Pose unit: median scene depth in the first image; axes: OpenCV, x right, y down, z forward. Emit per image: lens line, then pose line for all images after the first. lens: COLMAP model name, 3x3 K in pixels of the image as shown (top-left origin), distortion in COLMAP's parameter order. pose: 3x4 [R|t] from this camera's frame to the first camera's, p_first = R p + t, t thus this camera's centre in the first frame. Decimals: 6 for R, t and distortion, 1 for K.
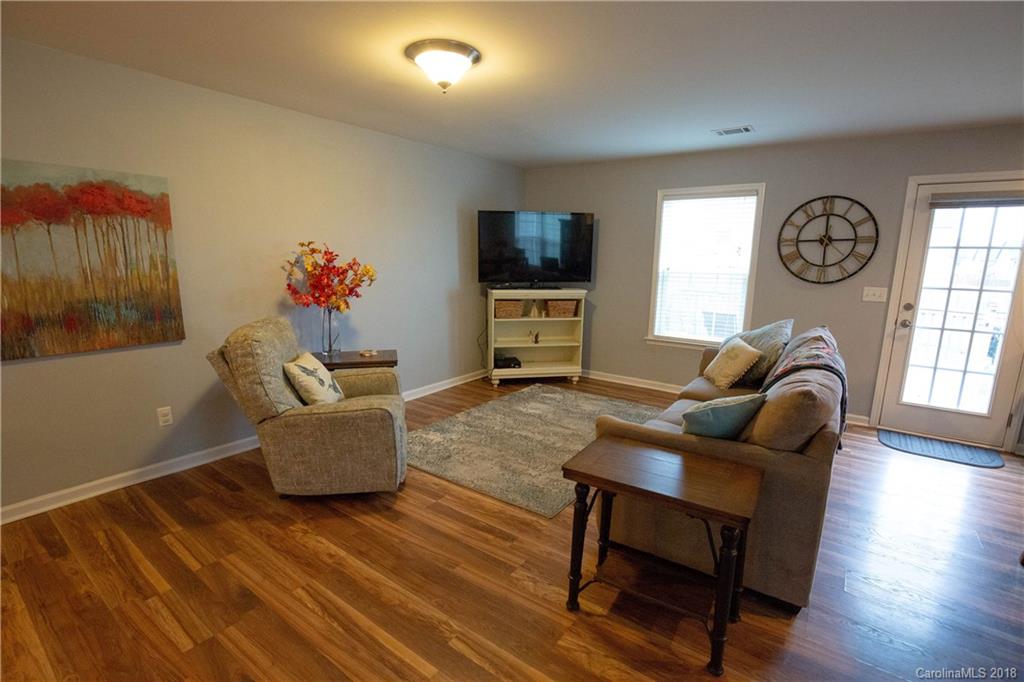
lens RADIAL K [[470.8, 0, 512.9], [0, 470.8, 349.6], [0, 0, 1]] dist [-0.037379, 0.007602]
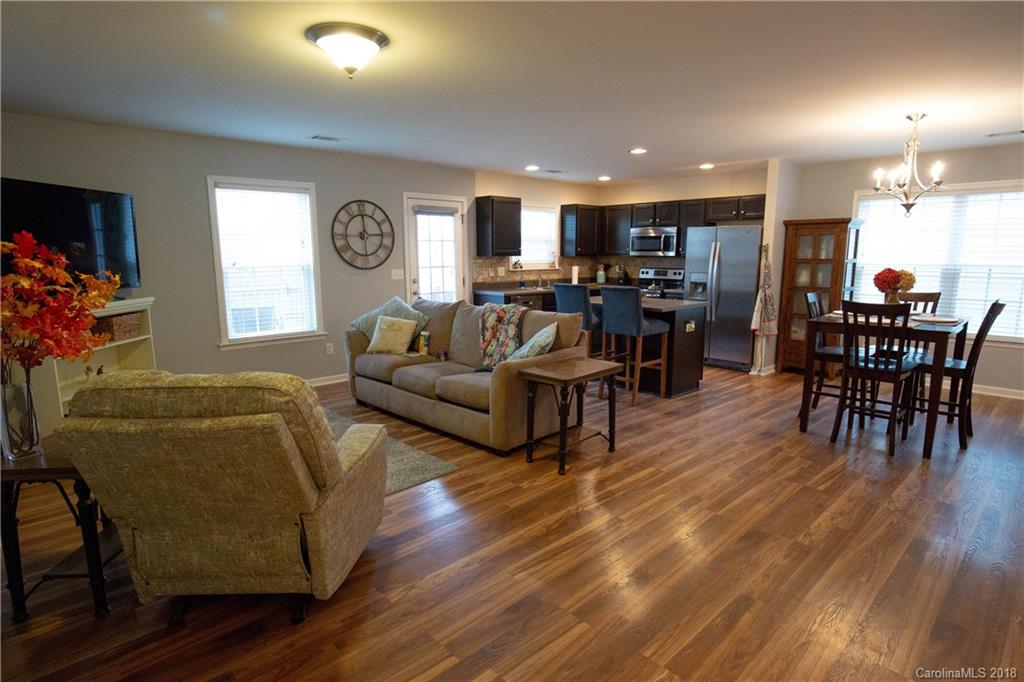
lens RADIAL K [[556.9, 0, 517.2], [0, 556.9, 350.8], [0, 0, 1]] dist [-0.018764, 0.002376]
pose [[0.178904, -0.188448, 0.965650, -0.859051], [0.197664, 0.968358, 0.152356, -0.086146], [-0.963806, 0.163617, 0.210492, 0.360698]]
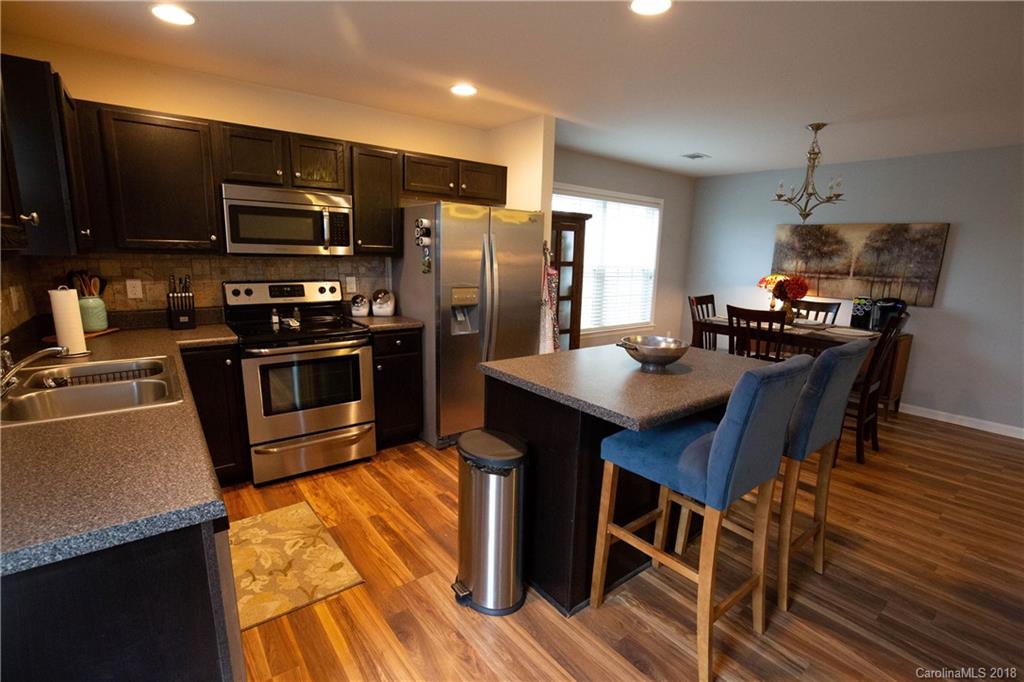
lens RADIAL K [[470.8, 0, 516.4], [0, 470.8, 346.5], [0, 0, 1]] dist [-0.037379, 0.007602]
pose [[-0.960142, -0.097820, 0.261837, 0.780419], [0.010543, 0.923421, 0.383643, -0.170576], [-0.279314, 0.371113, -0.885584, 0.920634]]
